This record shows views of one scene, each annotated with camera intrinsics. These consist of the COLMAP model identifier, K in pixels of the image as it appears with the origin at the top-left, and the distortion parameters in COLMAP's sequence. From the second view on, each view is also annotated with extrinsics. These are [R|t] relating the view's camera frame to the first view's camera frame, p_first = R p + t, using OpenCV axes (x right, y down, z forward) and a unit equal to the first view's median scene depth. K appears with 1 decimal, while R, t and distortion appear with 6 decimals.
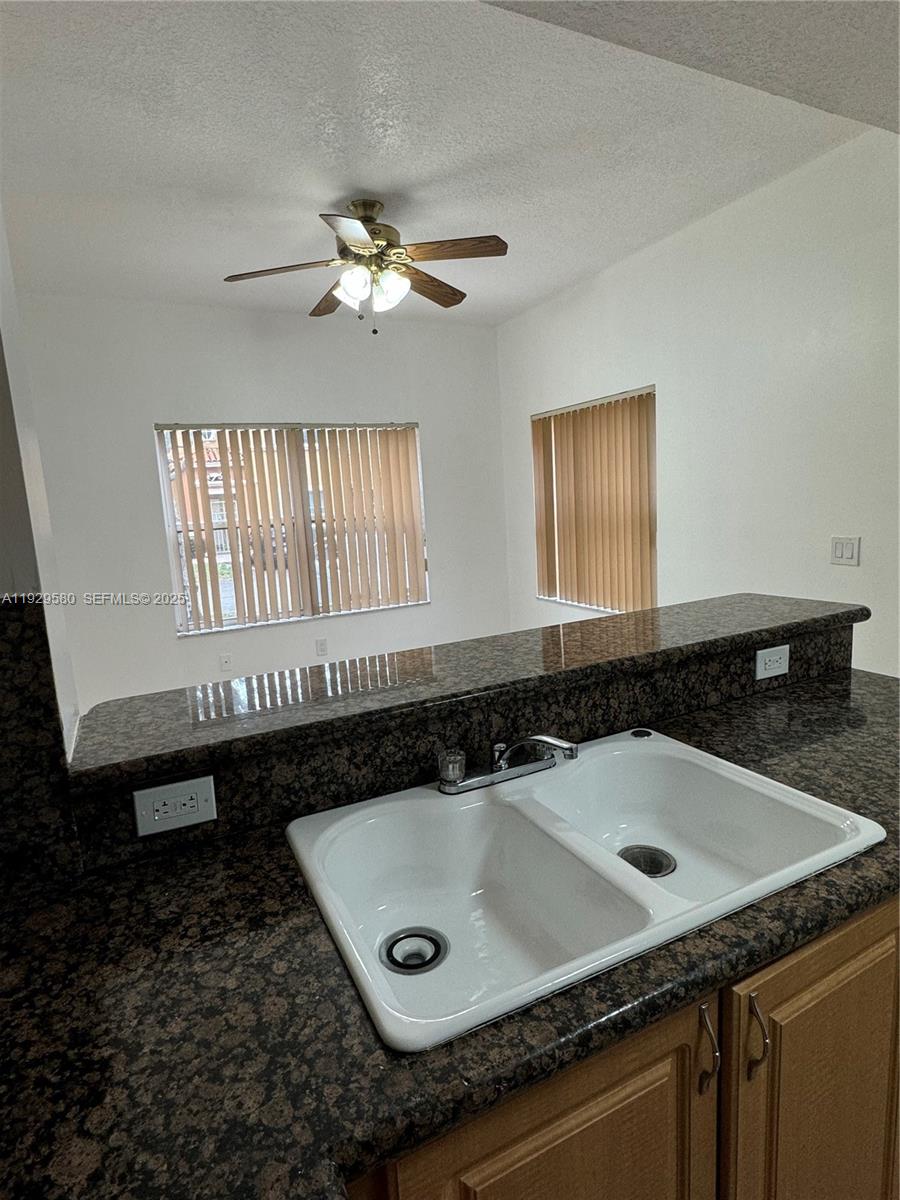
lens RADIAL K [[636.9, 0, 450.0], [0, 636.9, 598.6], [0, 0, 1]] dist [-0.000068, 0.003063]
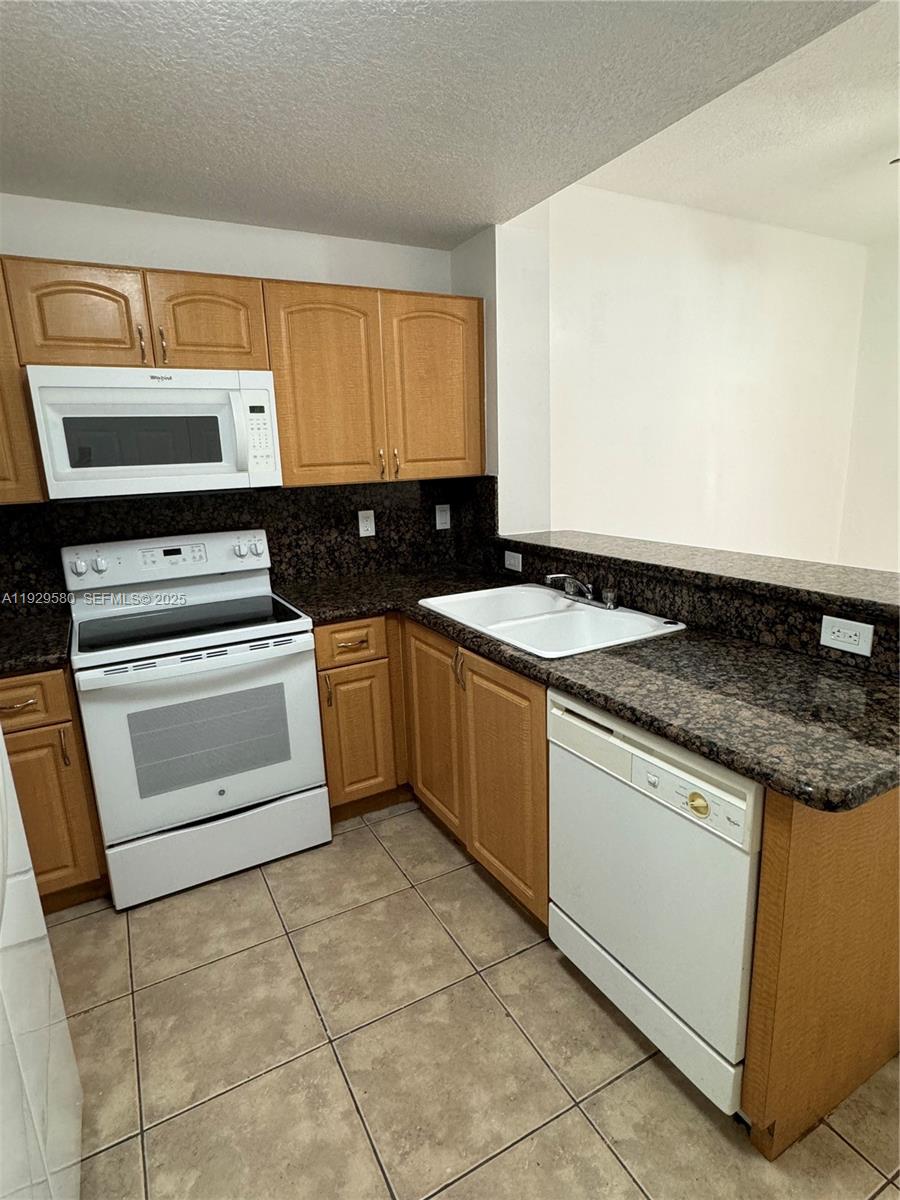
lens RADIAL K [[636.9, 0, 451.5], [0, 636.9, 600.6], [0, 0, 1]] dist [-0.000068, 0.003063]
pose [[0.044887, 0.277387, -0.959709, 1.536854], [-0.122709, 0.954934, 0.270267, -0.147556], [0.991427, 0.105633, 0.076902, 0.391869]]
